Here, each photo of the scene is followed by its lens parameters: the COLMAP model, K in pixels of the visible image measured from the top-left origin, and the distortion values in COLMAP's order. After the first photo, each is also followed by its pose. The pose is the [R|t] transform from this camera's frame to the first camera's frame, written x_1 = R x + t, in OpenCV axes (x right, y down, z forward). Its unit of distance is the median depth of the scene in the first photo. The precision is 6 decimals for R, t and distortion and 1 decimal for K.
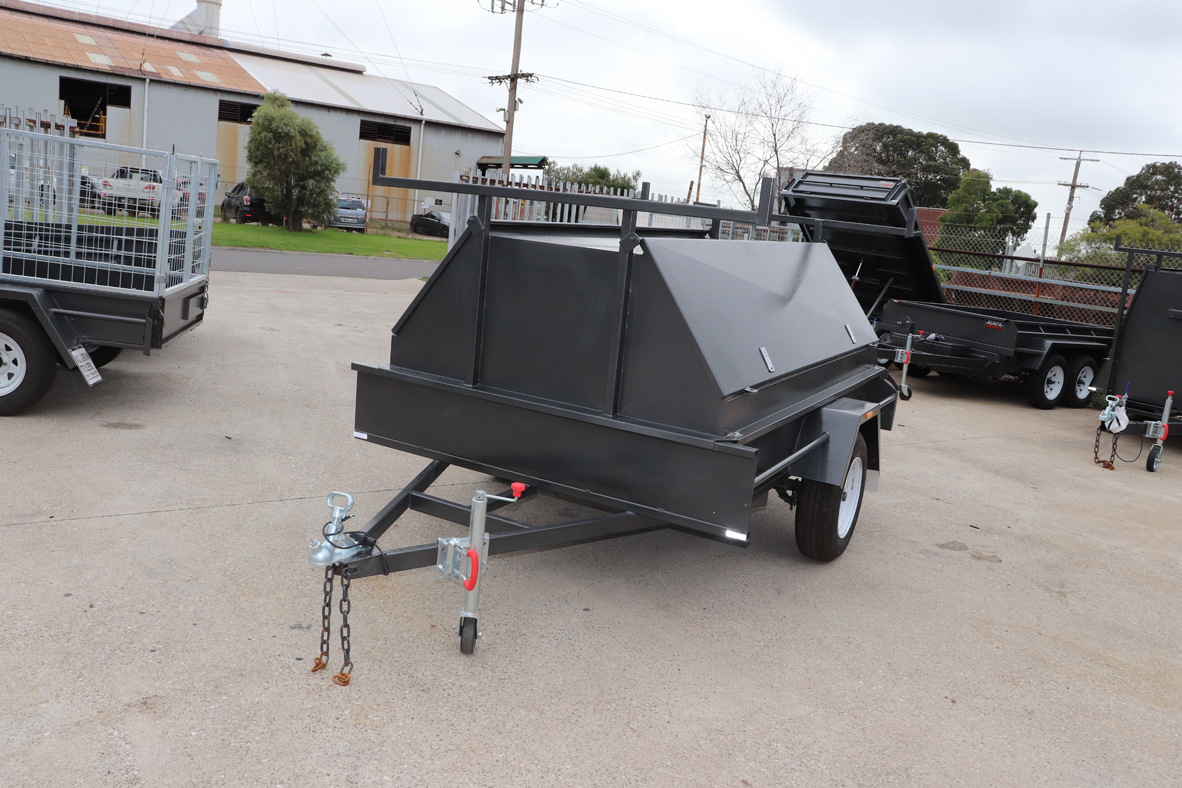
lens RADIAL K [[972.3, 0, 595.8], [0, 972.3, 398.8], [0, 0, 1]] dist [-0.173269, 0.160384]
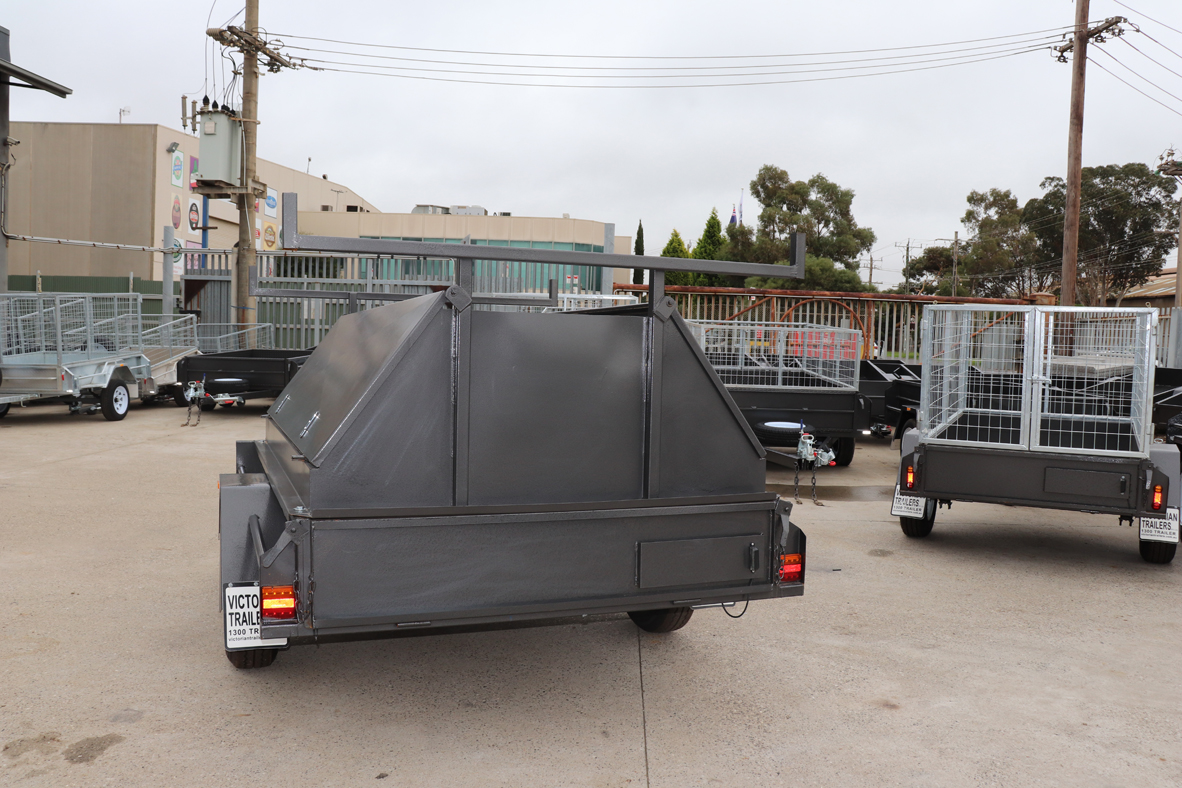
lens RADIAL K [[972.3, 0, 595.8], [0, 972.3, 398.8], [0, 0, 1]] dist [-0.173269, 0.160384]
pose [[-0.623363, -0.073306, -0.778489, 0.327784], [-0.239384, 0.965683, 0.100750, -0.098897], [0.744388, 0.249162, -0.619520, 0.777582]]
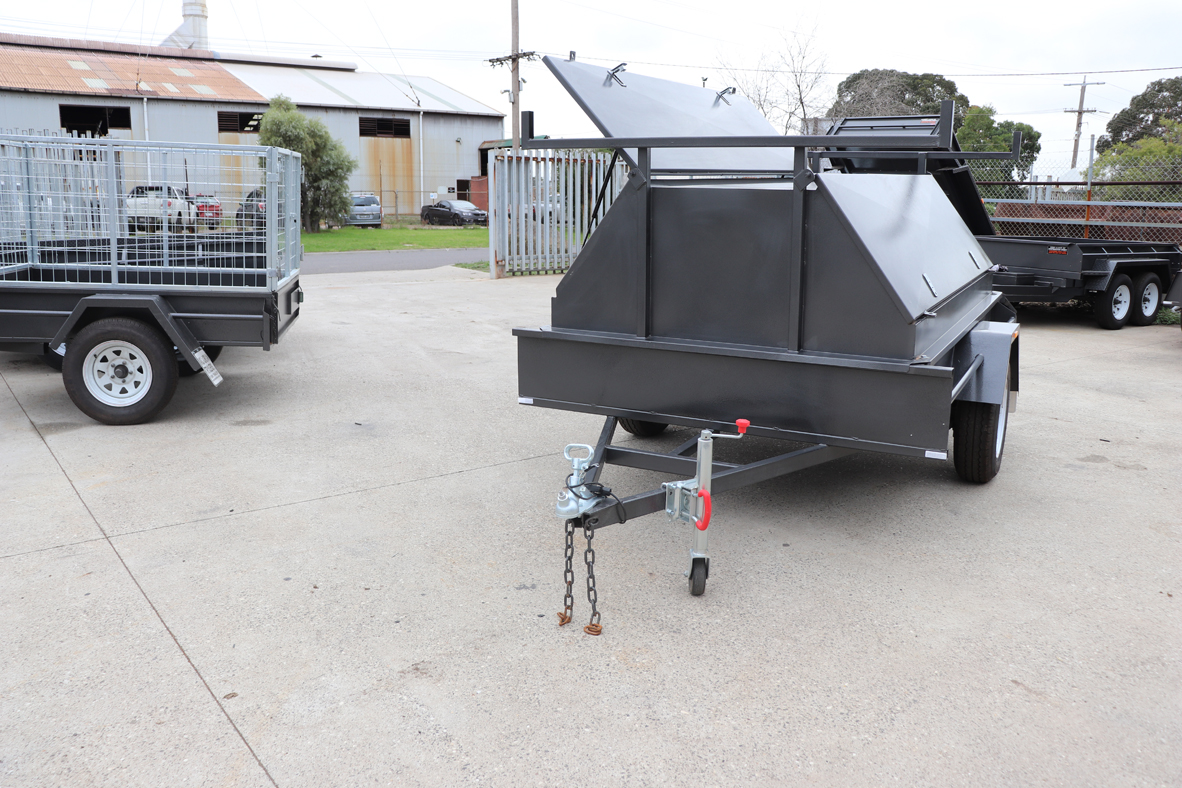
lens RADIAL K [[974.2, 0, 591.0], [0, 974.2, 394.0], [0, 0, 1]] dist [-0.178819, 0.171383]
pose [[0.995122, -0.096094, -0.022304, -0.065156], [0.096505, 0.995167, 0.018143, 0.008153], [0.020453, -0.020207, 0.999587, -0.005376]]
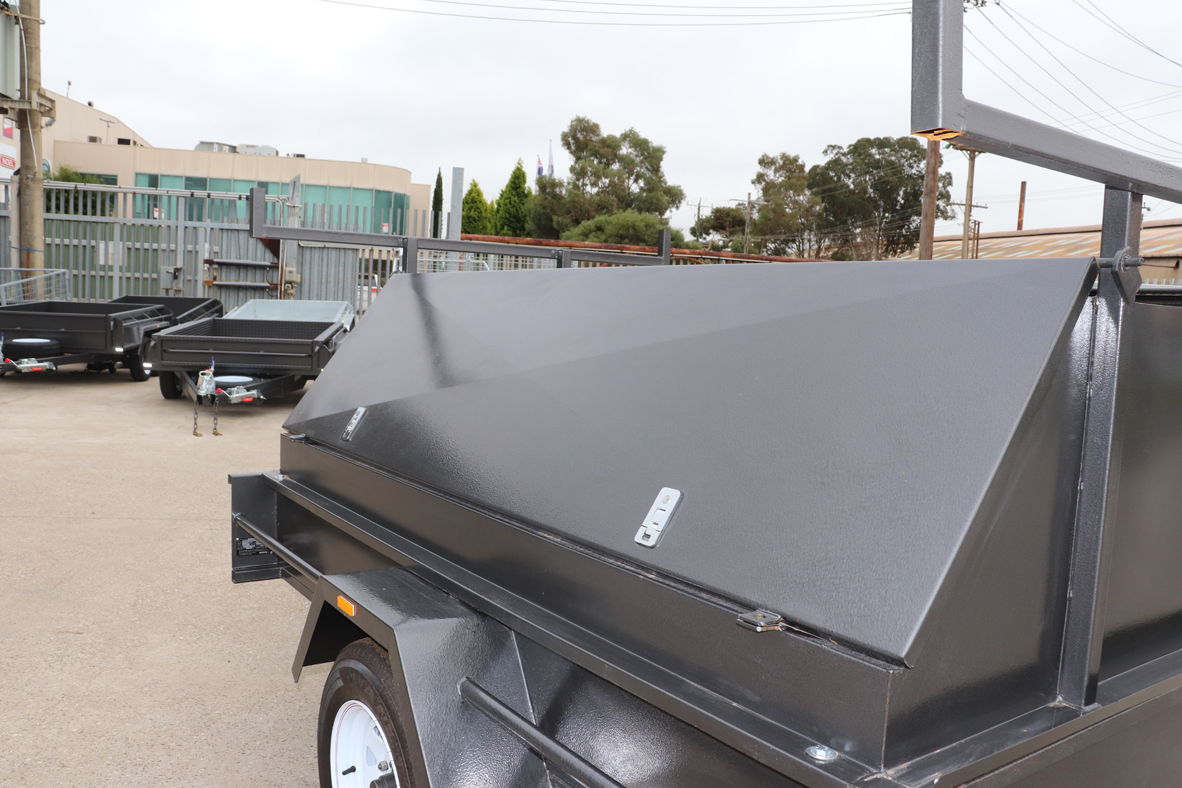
lens RADIAL K [[968.6, 0, 599.3], [0, 968.6, 398.0], [0, 0, 1]] dist [-0.176308, 0.162135]
pose [[-0.422458, -0.034944, -0.905709, 0.281468], [-0.266416, 0.959902, 0.087232, -0.064089], [0.866344, 0.278148, -0.414828, 0.556012]]
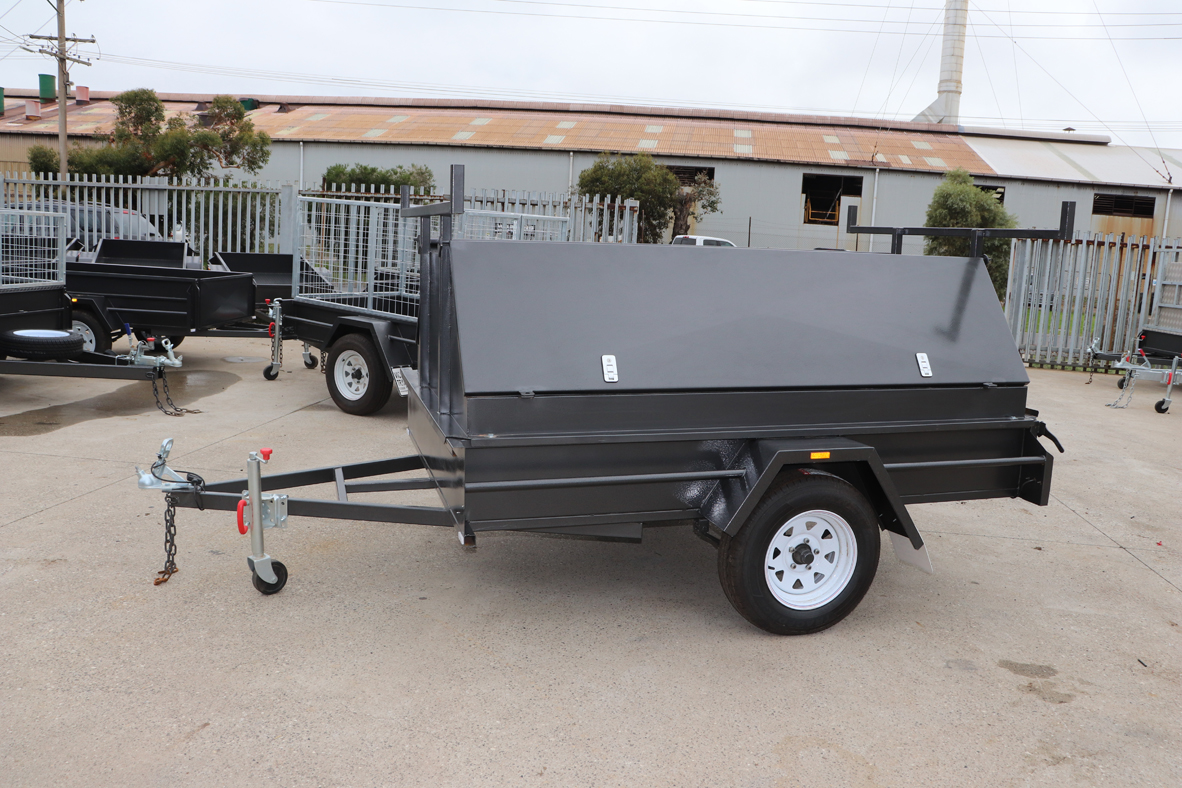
lens RADIAL K [[972.3, 0, 595.8], [0, 972.3, 398.8], [0, 0, 1]] dist [-0.173269, 0.160384]
pose [[0.717256, 0.045456, -0.695326, 0.309435], [-0.106613, 0.993280, -0.045041, 0.011456], [0.688606, 0.106437, 0.717282, 0.133619]]
